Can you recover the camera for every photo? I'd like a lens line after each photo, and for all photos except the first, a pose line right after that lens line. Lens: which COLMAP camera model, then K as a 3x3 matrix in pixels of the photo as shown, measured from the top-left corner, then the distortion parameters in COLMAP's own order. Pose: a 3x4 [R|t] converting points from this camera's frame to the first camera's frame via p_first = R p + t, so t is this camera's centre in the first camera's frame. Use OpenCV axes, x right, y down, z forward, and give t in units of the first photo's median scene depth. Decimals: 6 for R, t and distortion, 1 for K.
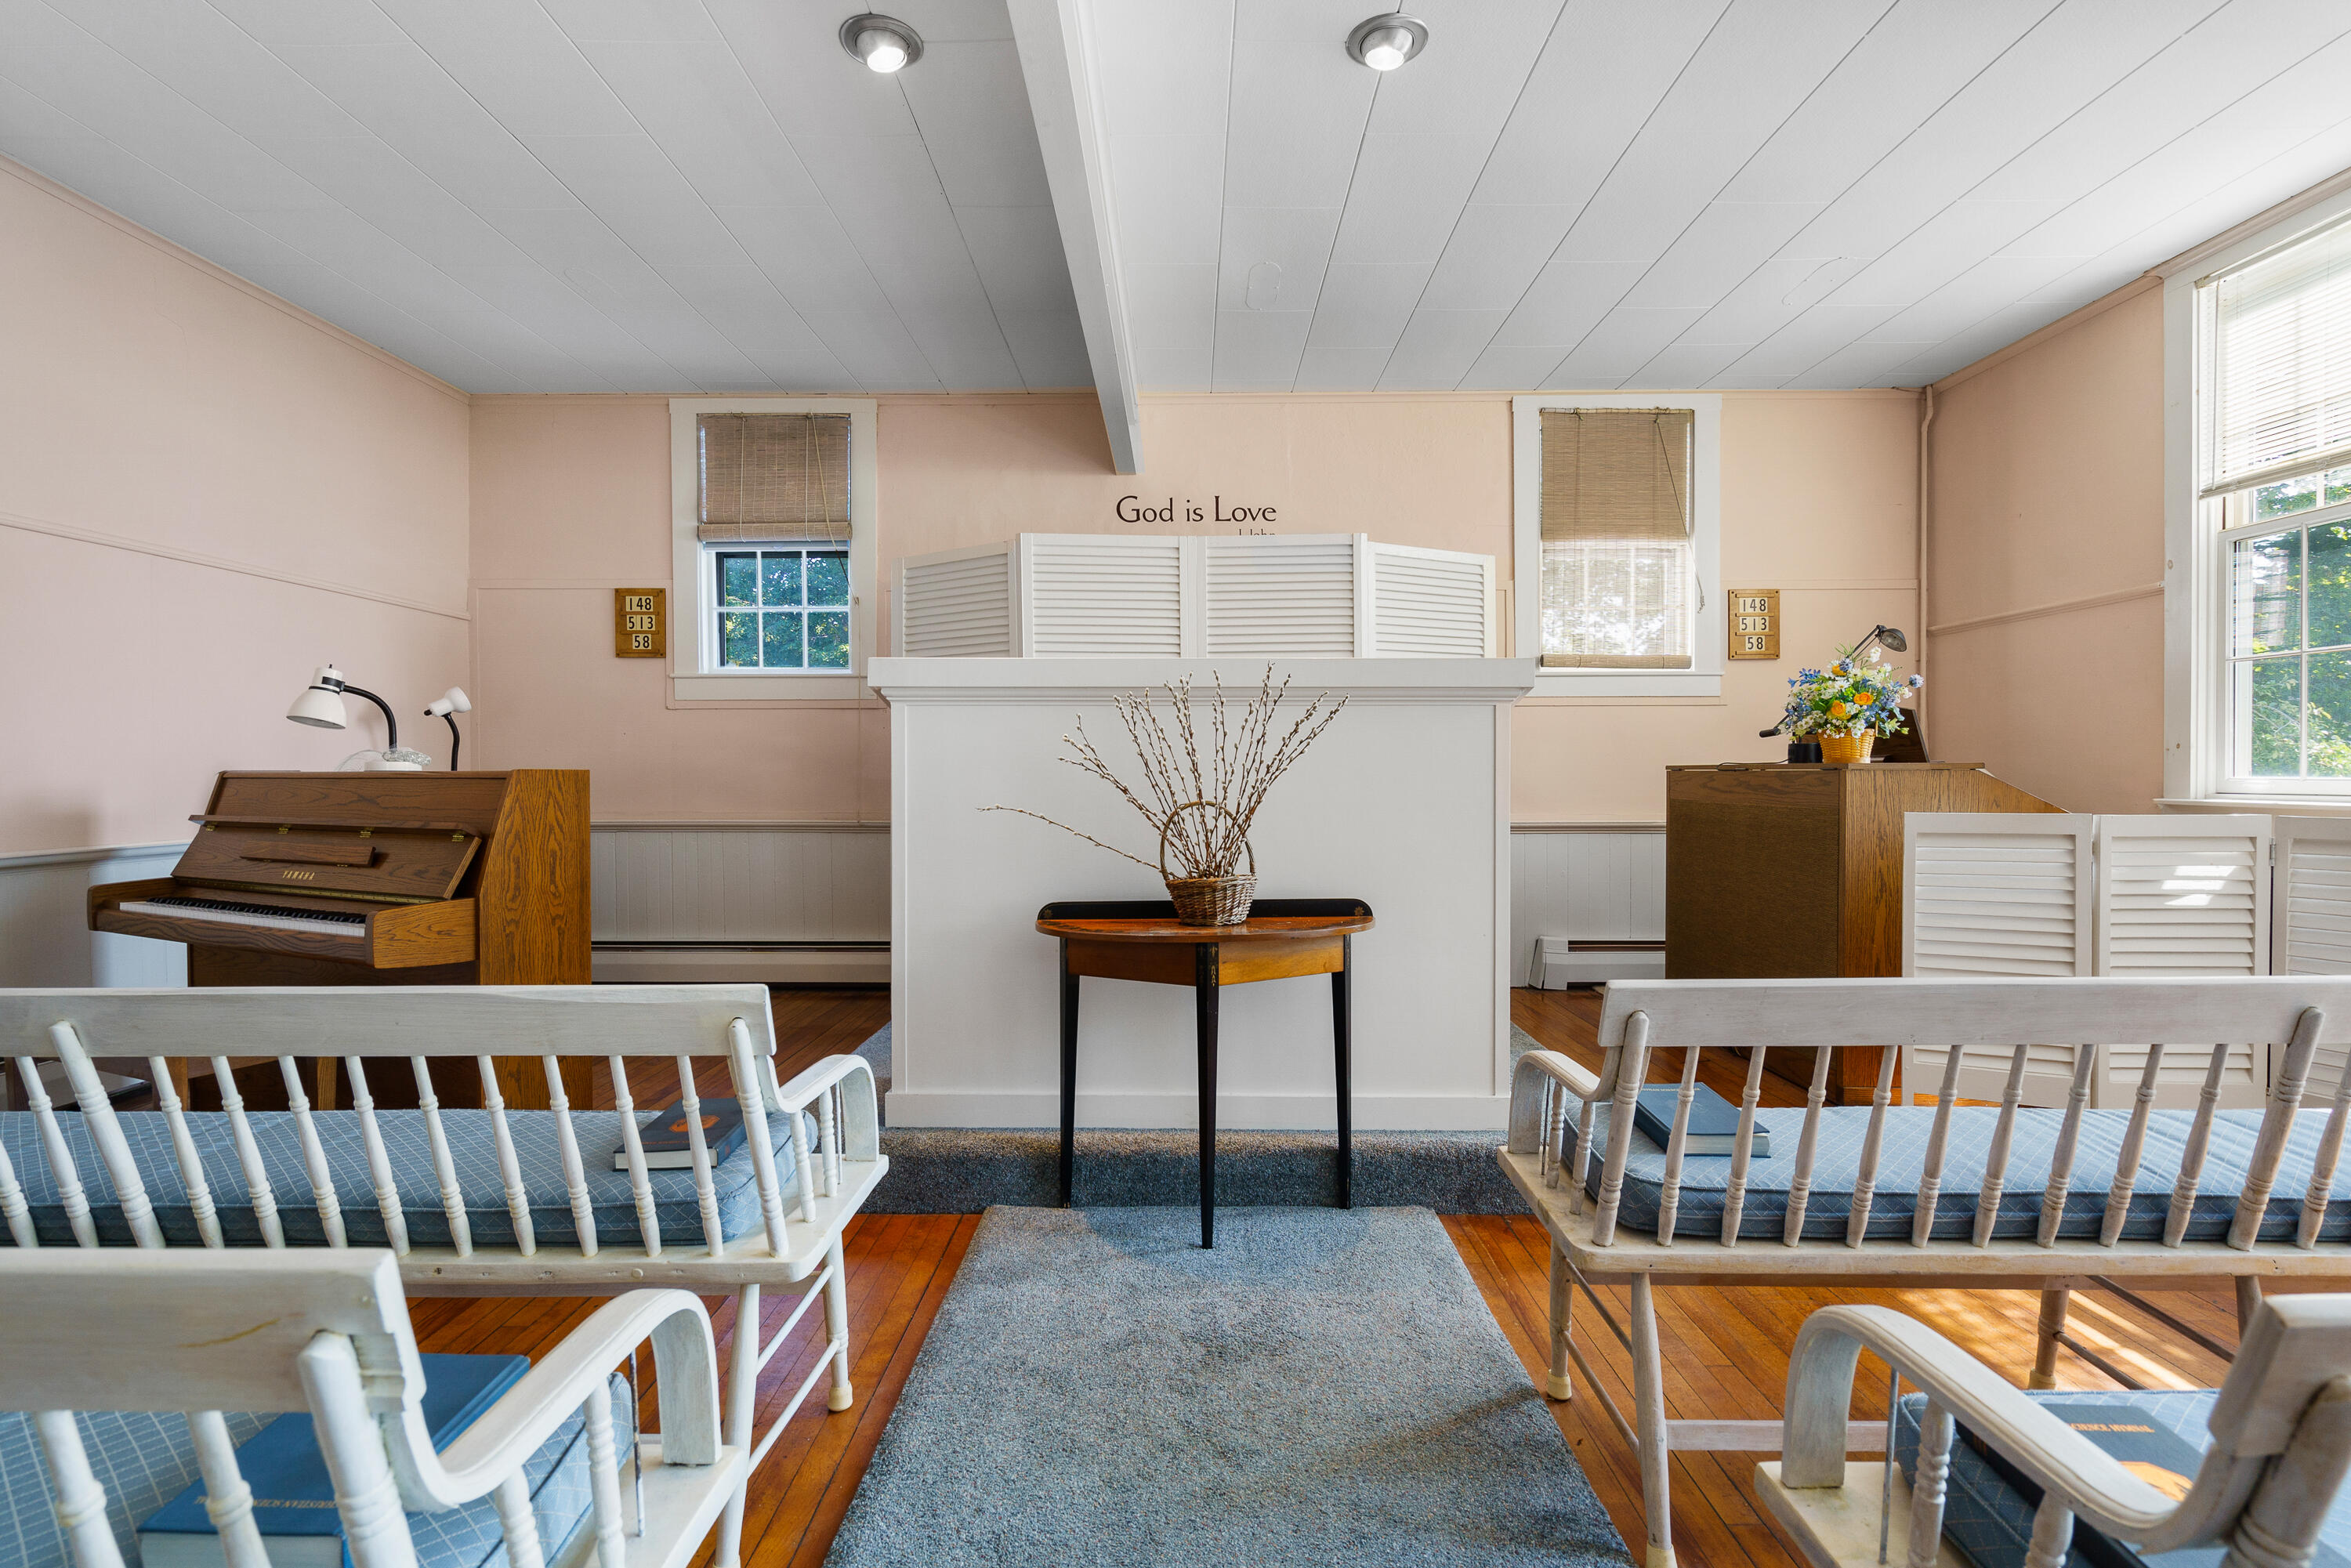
lens RADIAL K [[1093.0, 0, 1175.4], [0, 1093.0, 783.5], [0, 0, 1]] dist [0.000046, 0.000136]
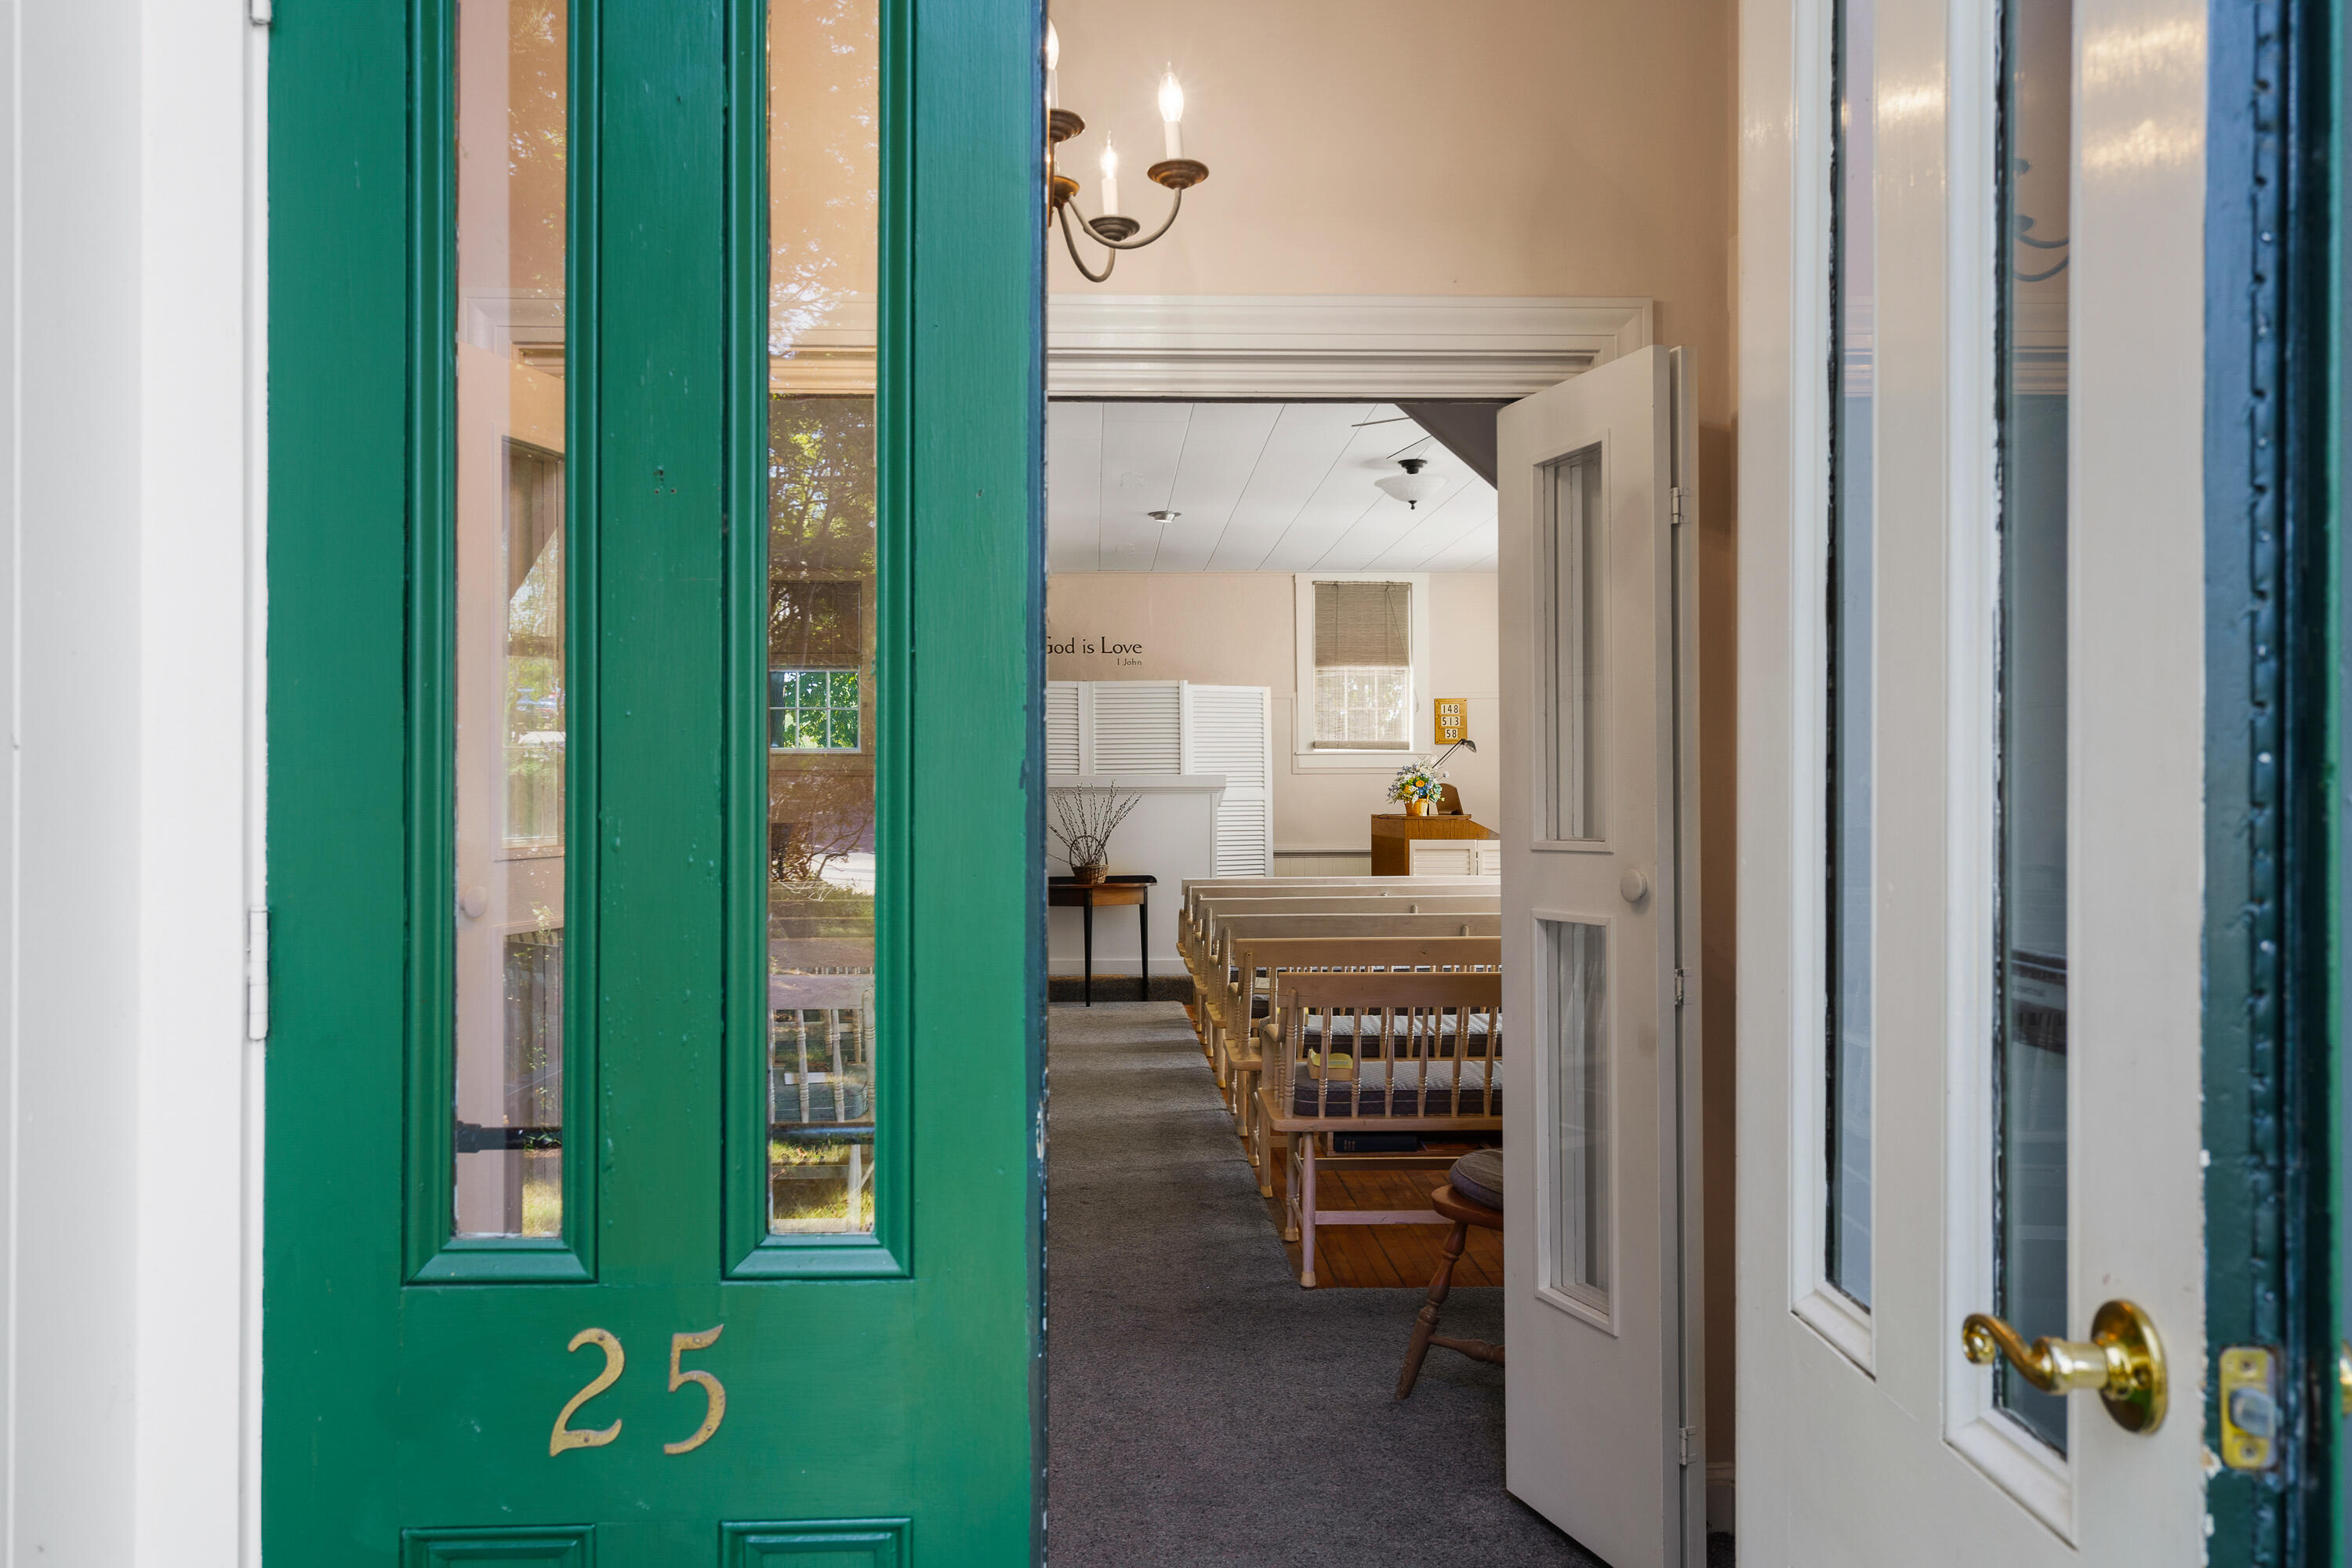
lens RADIAL K [[1672.5, 0, 1170.3], [0, 1672.5, 787.0], [0, 0, 1]] dist [0.027142, 0.007628]
pose [[0.998453, -0.000203, 0.055594, 0.002518], [0.001203, 0.999838, -0.017954, -0.014609], [-0.055581, 0.017993, 0.998292, -1.727606]]
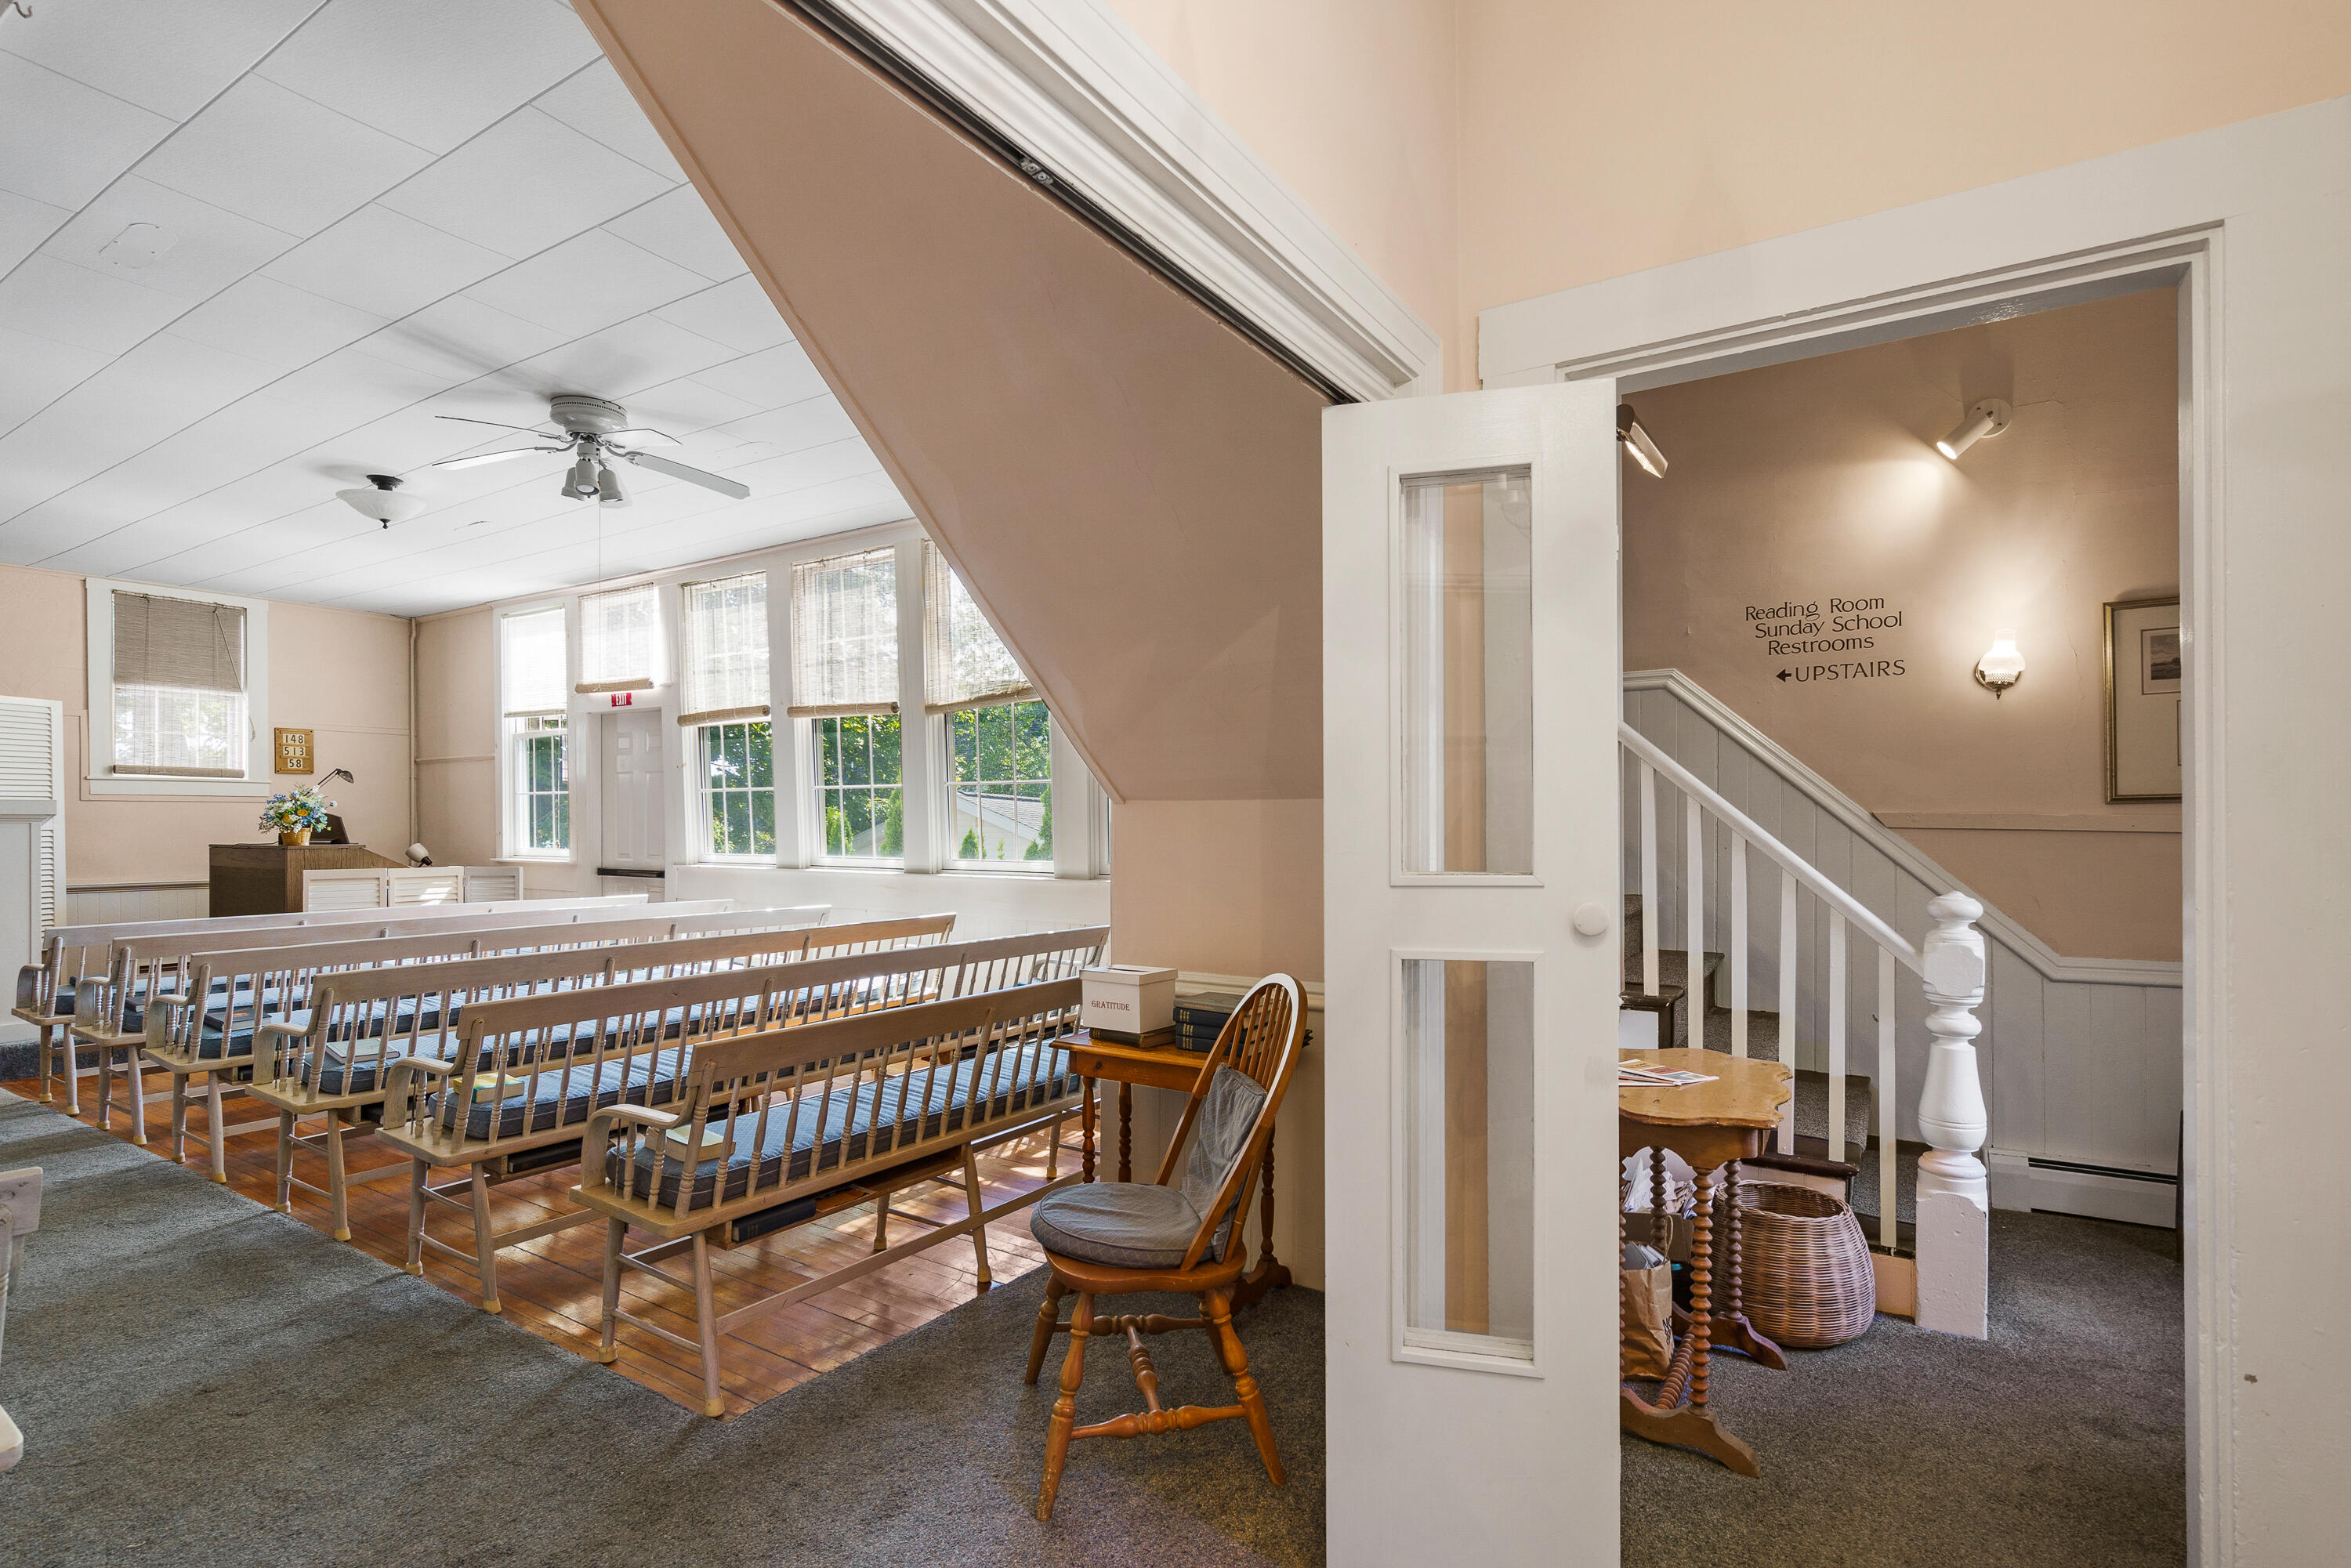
lens RADIAL K [[1138.5, 0, 1188.5], [0, 1138.5, 820.4], [0, 0, 1]] dist [-0.003062, -0.001101]
pose [[0.527245, 0.002975, 0.849708, -0.225387], [0.010639, 0.999892, -0.010103, -0.022013], [-0.849647, 0.014367, 0.527157, -1.212176]]
